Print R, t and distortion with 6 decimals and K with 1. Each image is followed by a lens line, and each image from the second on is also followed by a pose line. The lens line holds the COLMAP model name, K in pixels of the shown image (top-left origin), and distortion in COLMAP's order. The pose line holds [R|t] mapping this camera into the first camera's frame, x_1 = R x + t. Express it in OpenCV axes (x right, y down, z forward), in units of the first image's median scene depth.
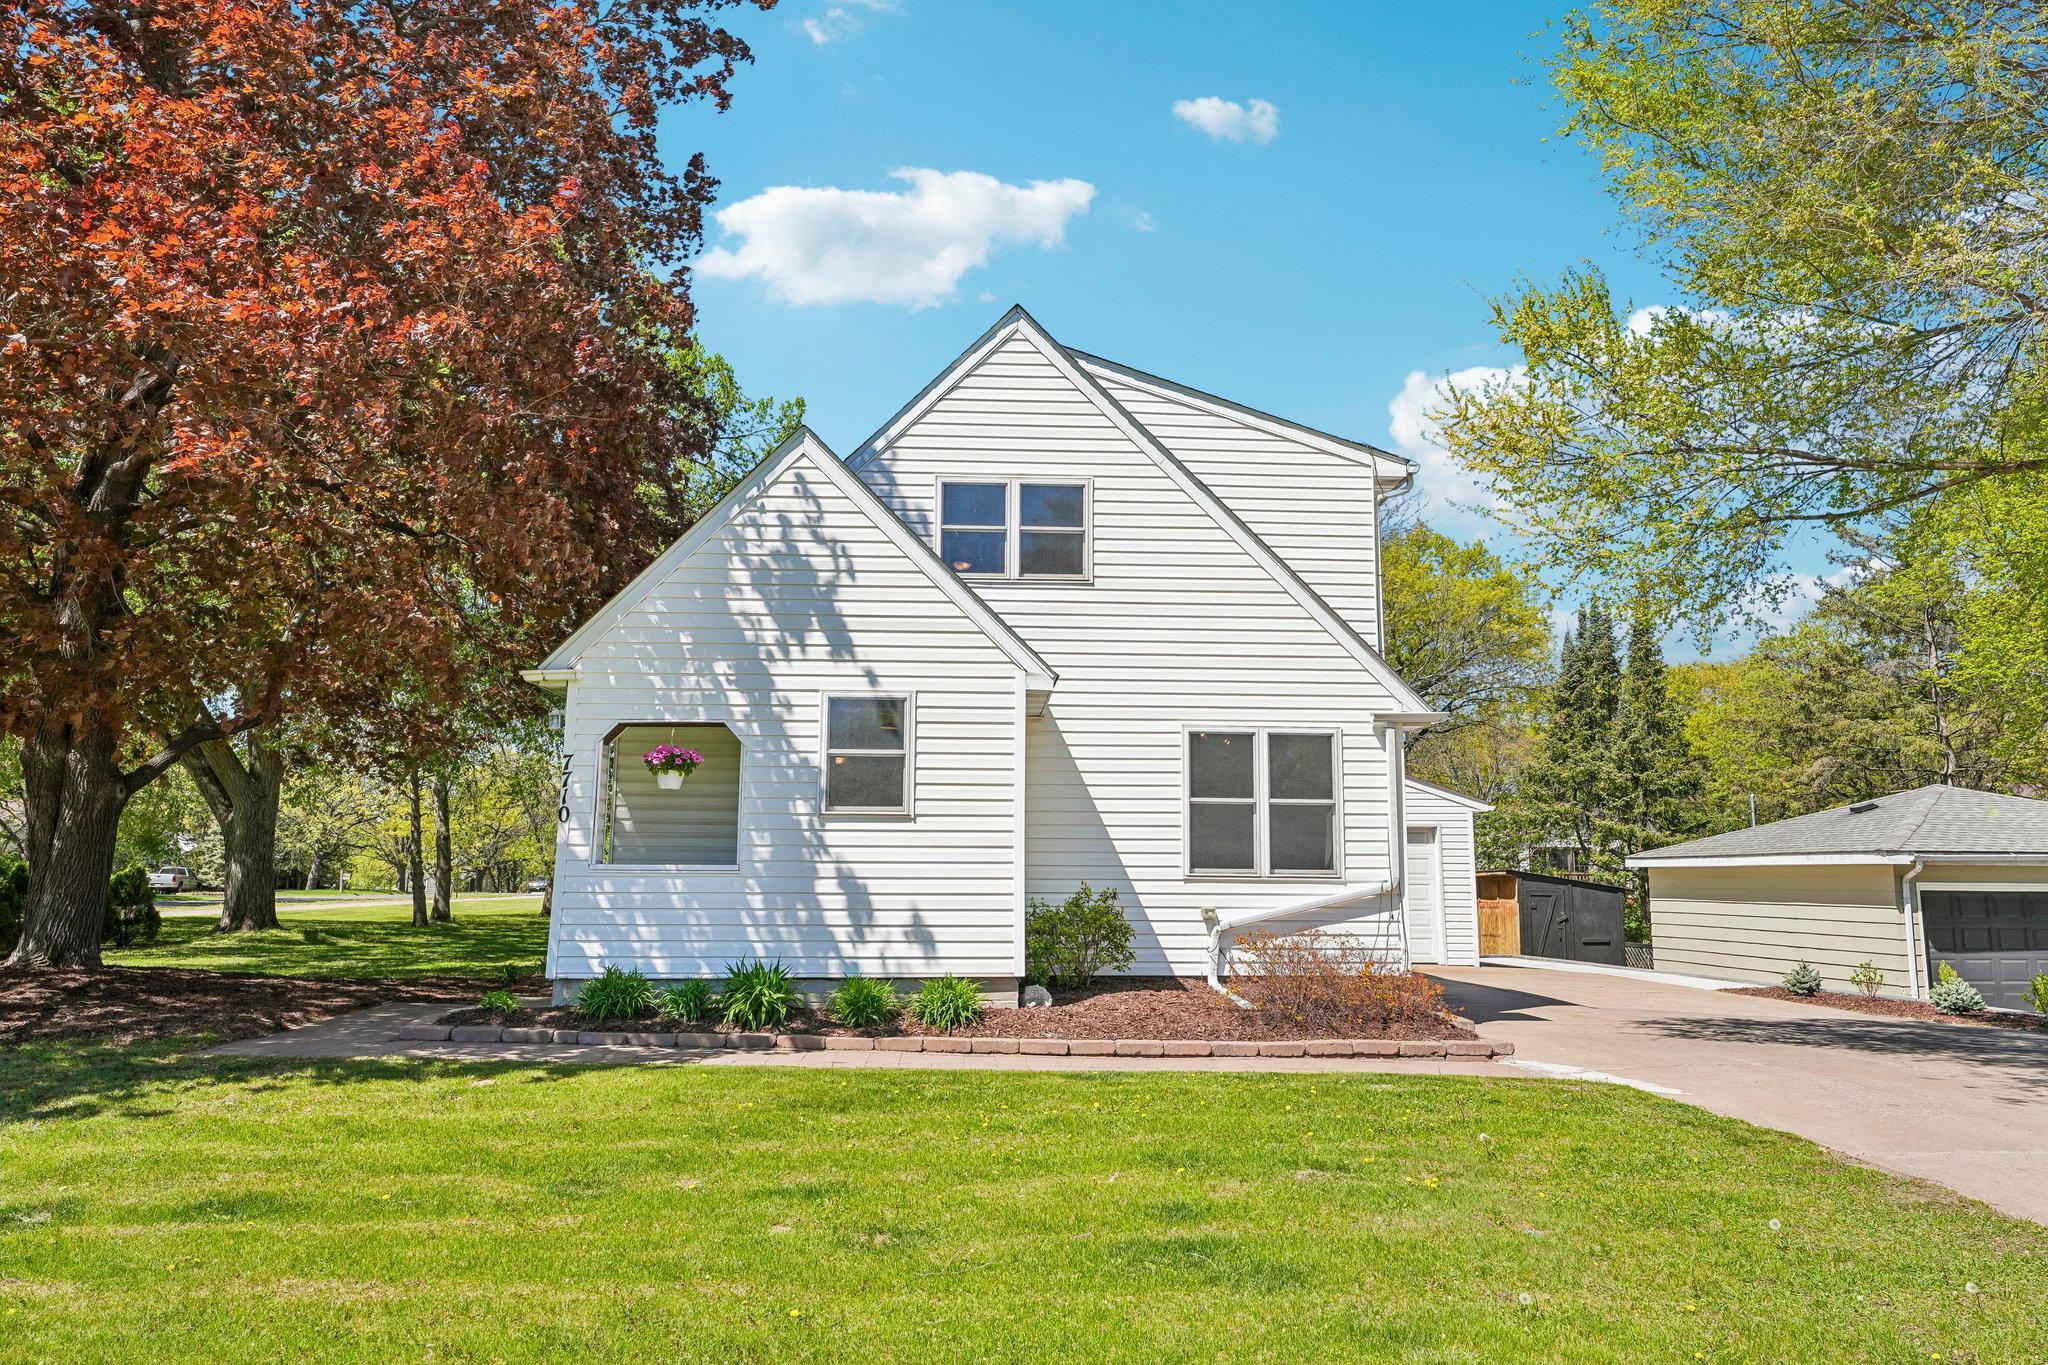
lens RADIAL K [[1381.7, 0, 1024.0], [0, 1381.7, 682.5], [0, 0, 1]] dist [0.002863, 0.000818]
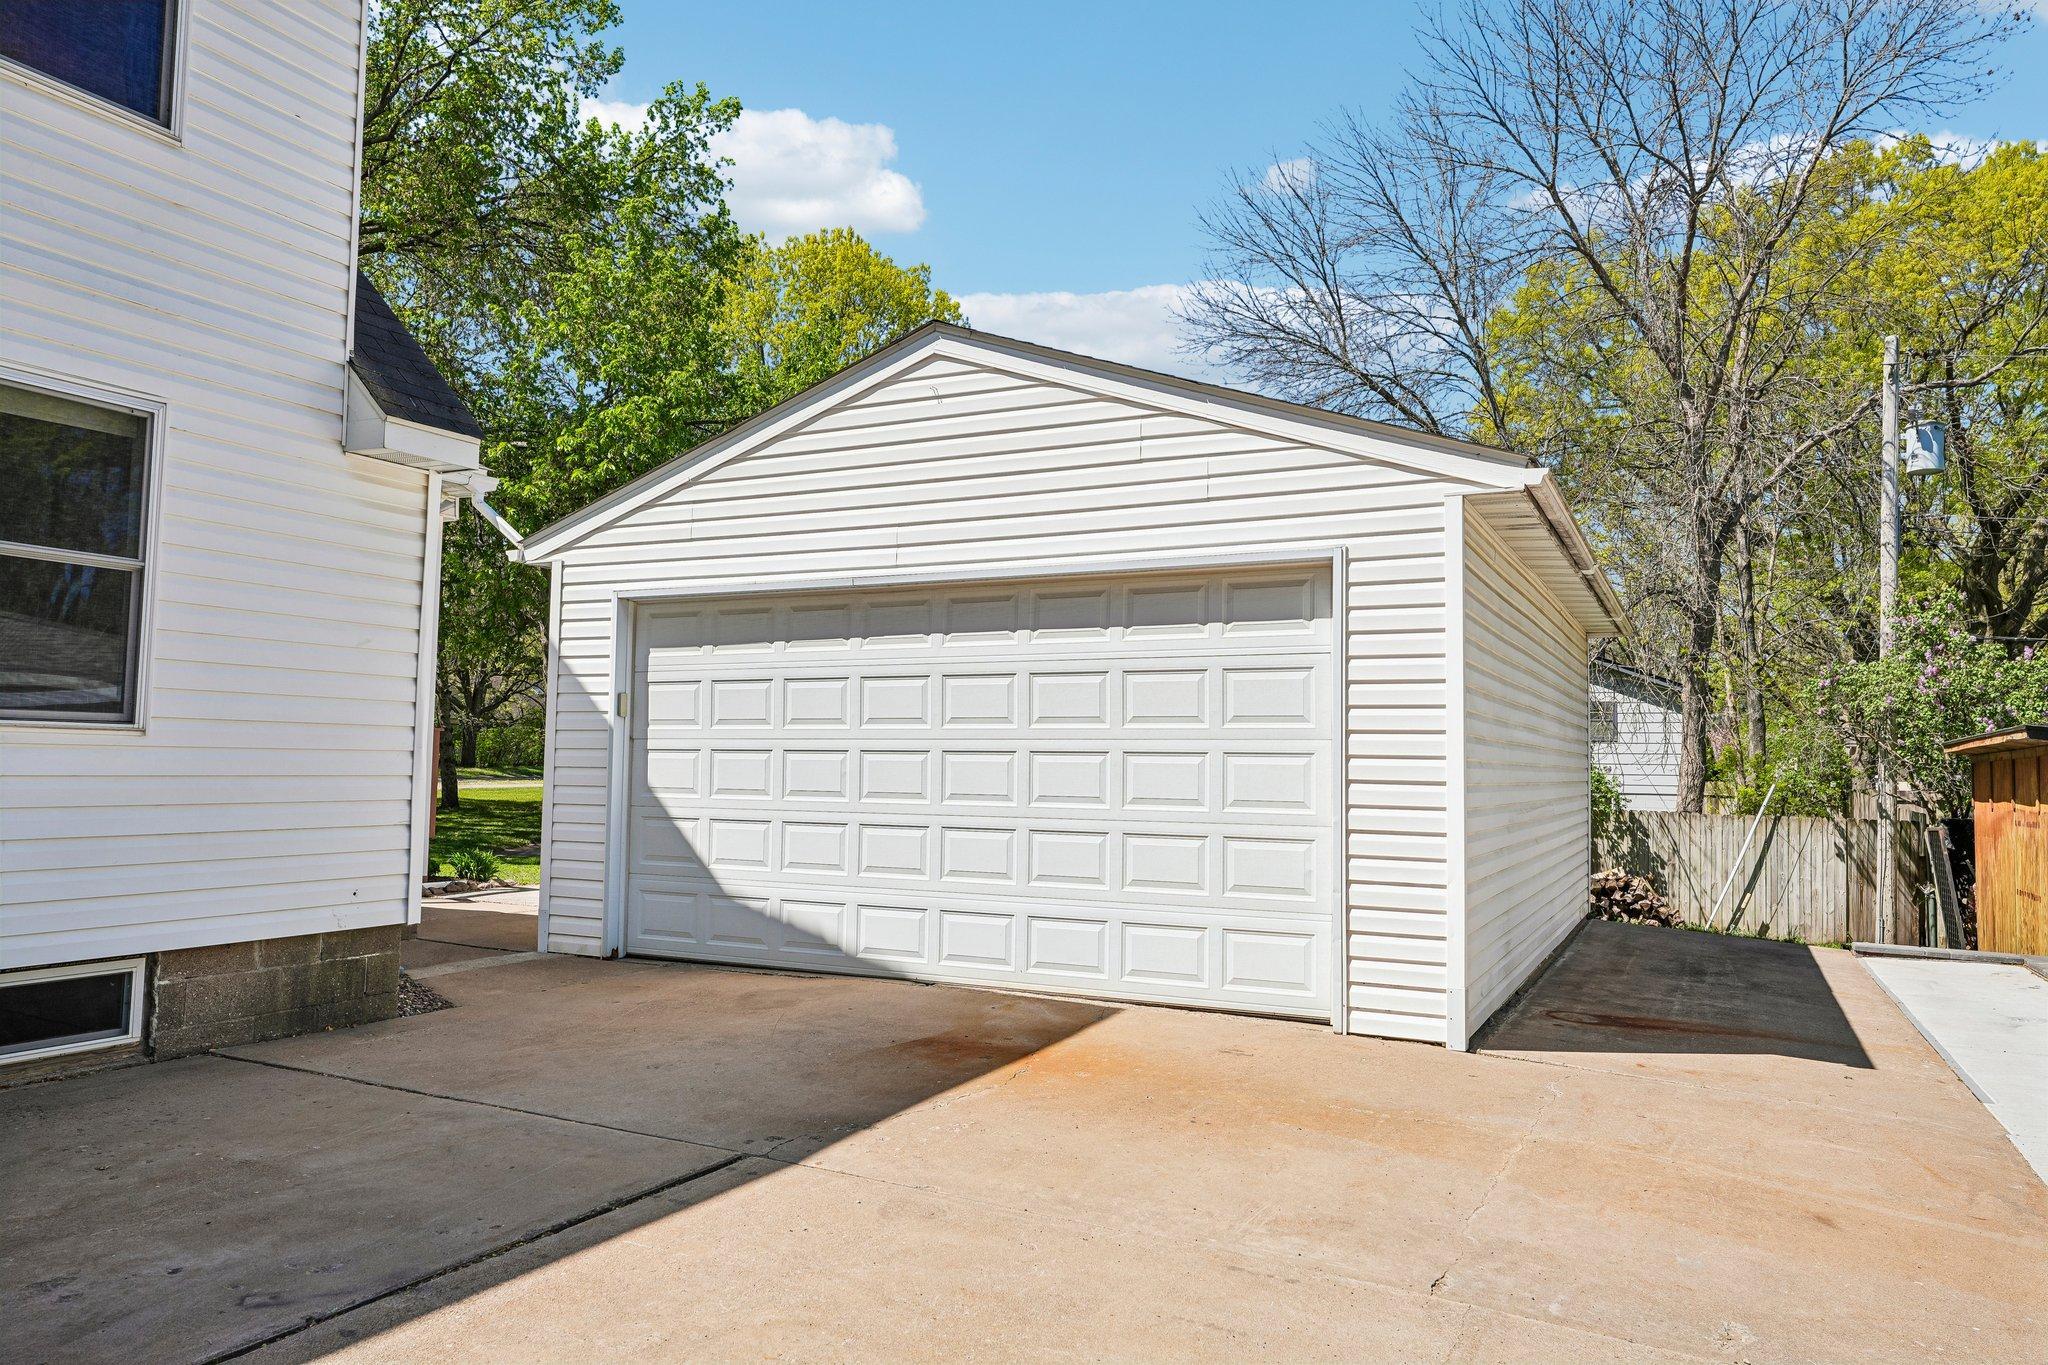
lens RADIAL K [[1381.7, 0, 1024.0], [0, 1381.7, 682.5], [0, 0, 1]] dist [0.002863, 0.000818]
pose [[0.867202, -0.021204, -0.497504, 0.722419], [0.063532, 0.995639, 0.068308, 0.199100], [0.493886, -0.090844, 0.864768, 1.340632]]
